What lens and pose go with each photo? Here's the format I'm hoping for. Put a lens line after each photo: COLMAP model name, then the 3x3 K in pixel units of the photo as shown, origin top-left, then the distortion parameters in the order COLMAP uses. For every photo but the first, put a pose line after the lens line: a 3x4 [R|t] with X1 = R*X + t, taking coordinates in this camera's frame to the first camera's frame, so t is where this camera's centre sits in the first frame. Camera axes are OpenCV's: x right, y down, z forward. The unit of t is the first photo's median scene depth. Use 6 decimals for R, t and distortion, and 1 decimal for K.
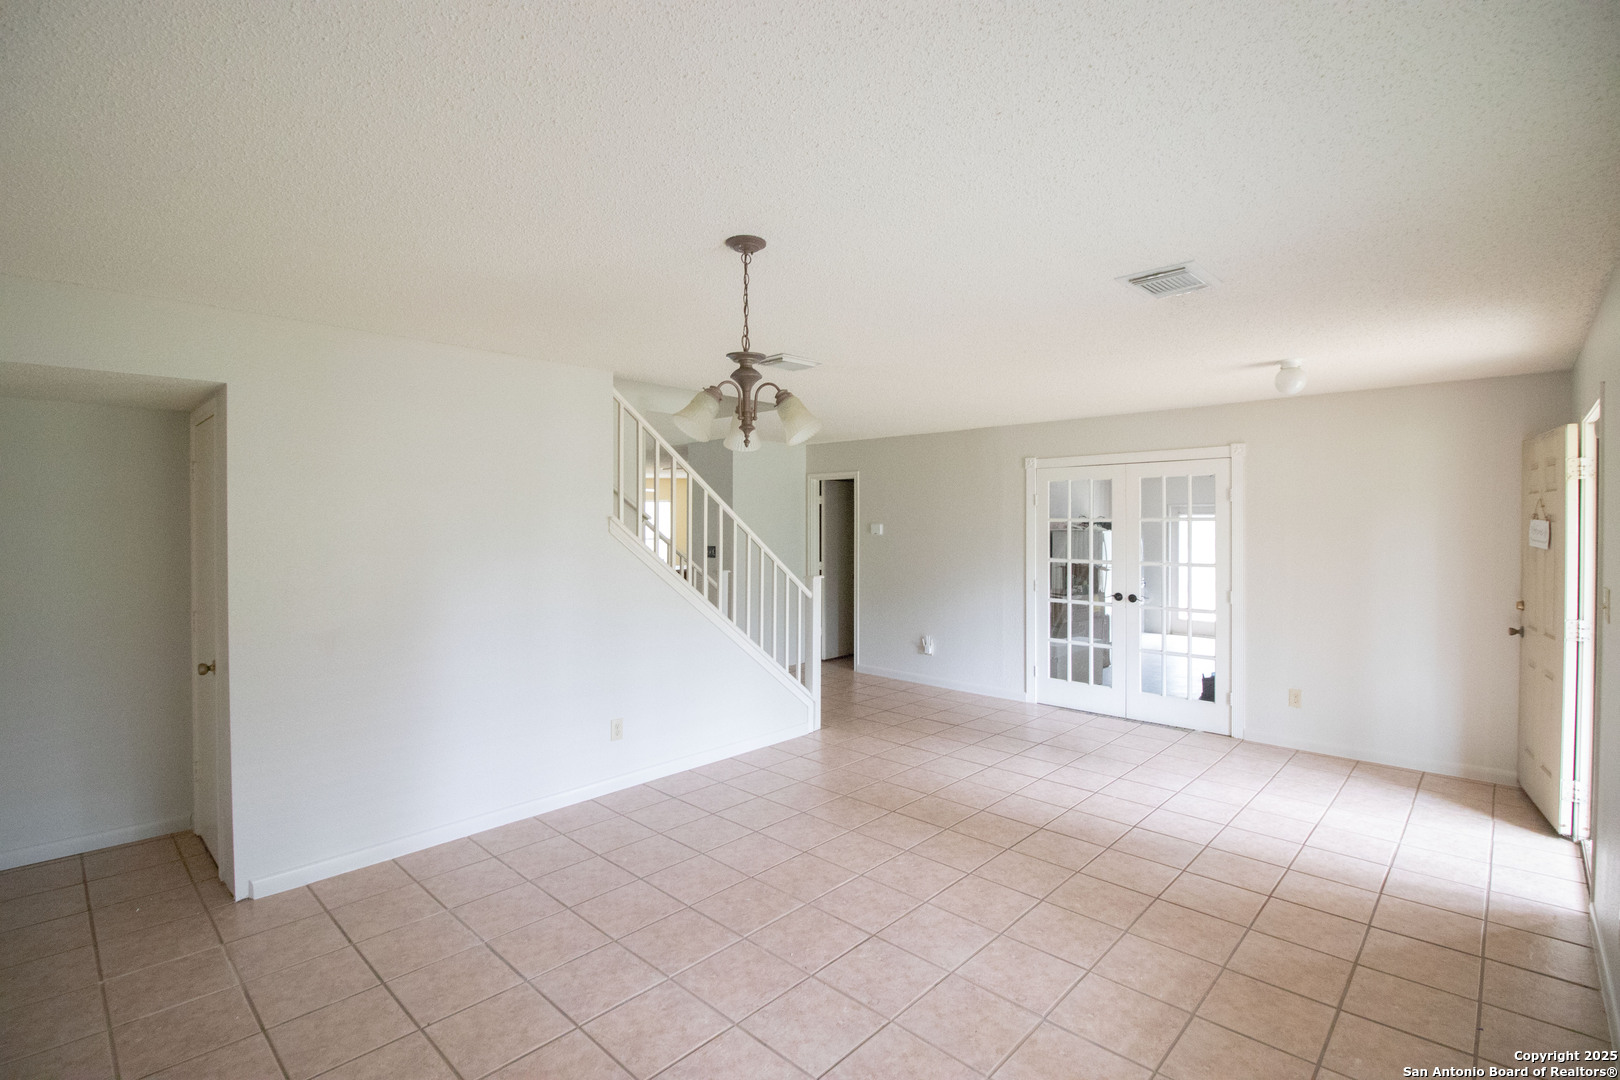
lens RADIAL K [[744.4, 0, 809.0], [0, 744.4, 540.0], [0, 0, 1]] dist [-0.003171, -0.000836]
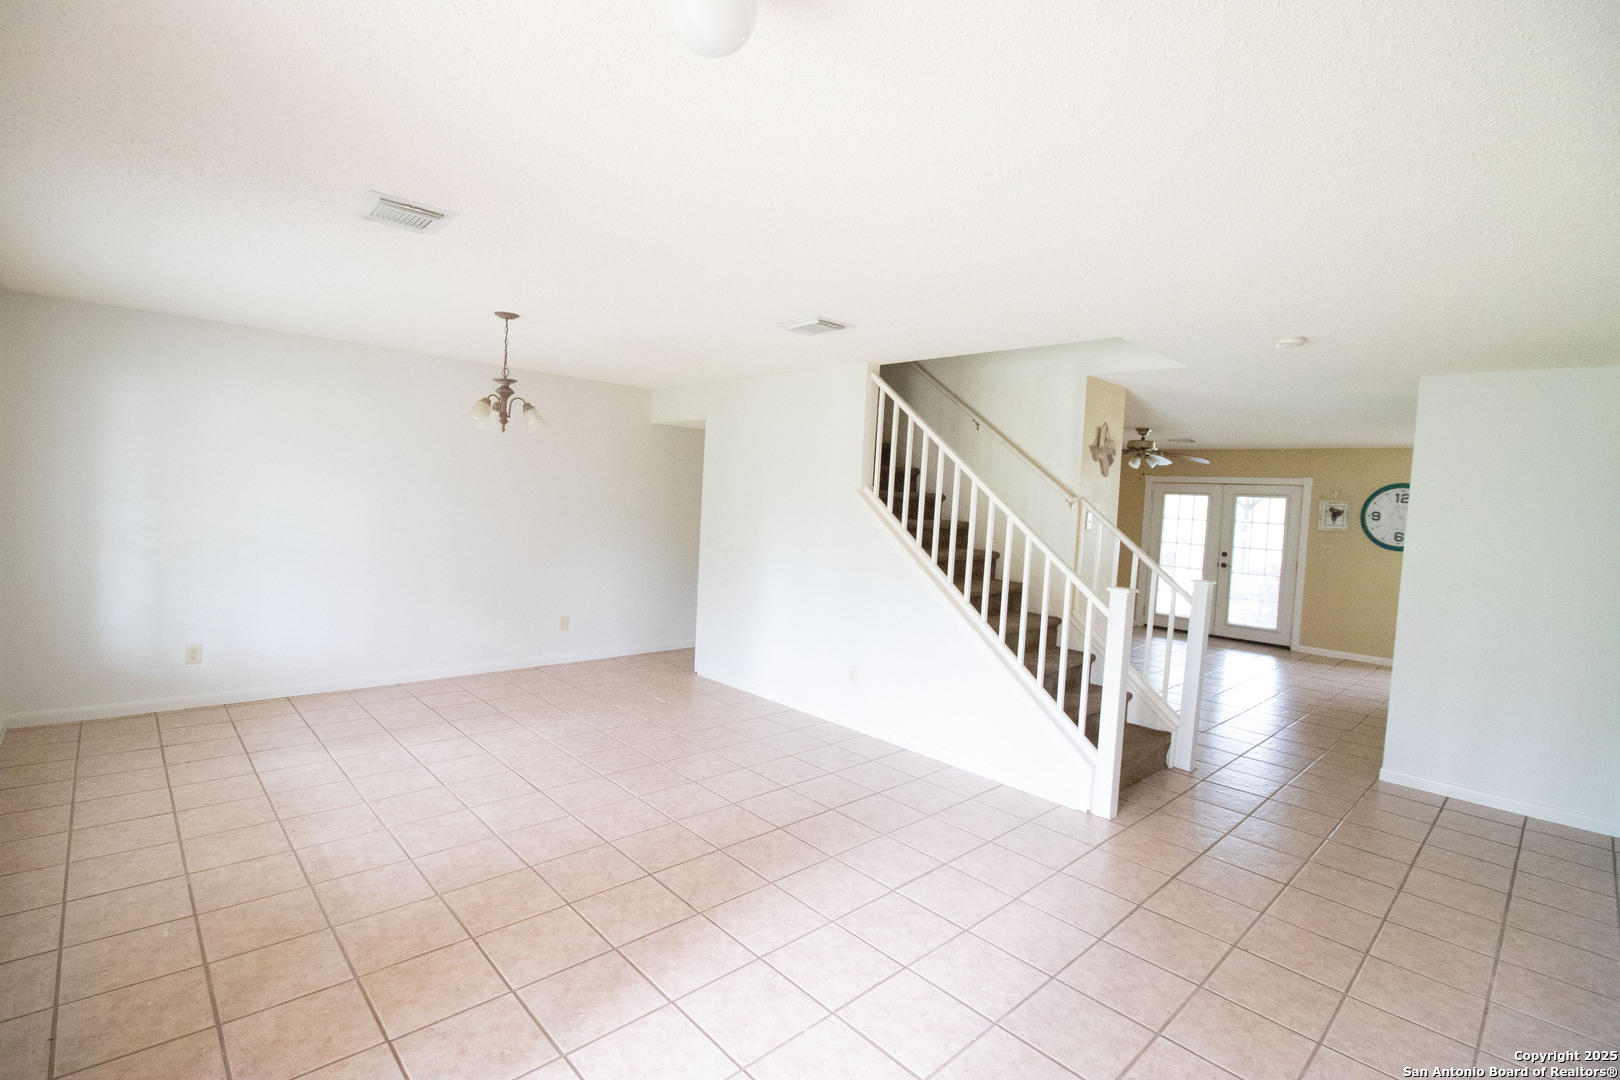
lens RADIAL K [[744.4, 0, 802.4], [0, 744.4, 489.1], [0, 0, 1]] dist [-0.003171, -0.000836]
pose [[-0.051108, -0.007096, -0.998668, 1.373052], [-0.077338, 0.997000, -0.003127, -0.029148], [0.995694, 0.077075, -0.051504, 1.486111]]
